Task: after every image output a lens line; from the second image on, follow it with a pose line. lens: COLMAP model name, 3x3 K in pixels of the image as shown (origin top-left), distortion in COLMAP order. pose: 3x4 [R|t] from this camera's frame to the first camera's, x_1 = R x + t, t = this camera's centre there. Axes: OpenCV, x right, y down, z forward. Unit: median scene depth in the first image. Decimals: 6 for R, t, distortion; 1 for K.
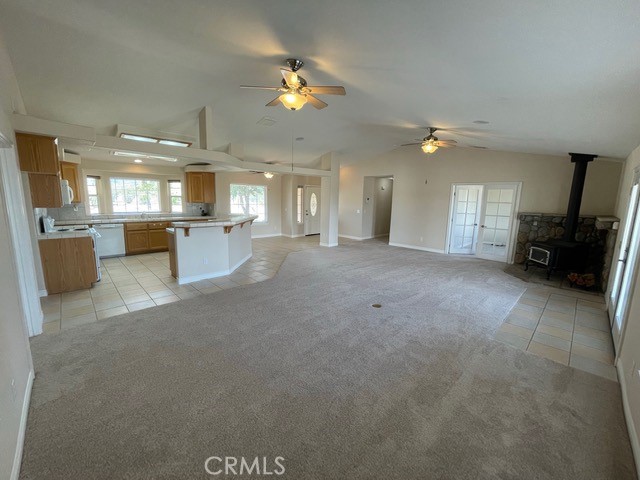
lens RADIAL K [[259.2, 0, 320.0], [0, 259.2, 240.0], [0, 0, 1]] dist [-0.001066, 0.000114]
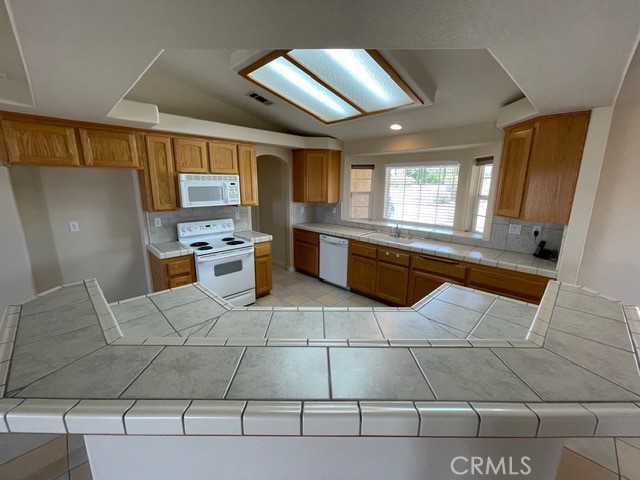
lens RADIAL K [[259.2, 0, 320.0], [0, 259.2, 240.0], [0, 0, 1]] dist [-0.001066, 0.000114]
pose [[0.006044, 0.195162, -0.980752, -0.156033], [-0.164433, 0.967614, 0.191535, -0.176492], [0.986370, 0.160110, 0.037939, 0.937062]]
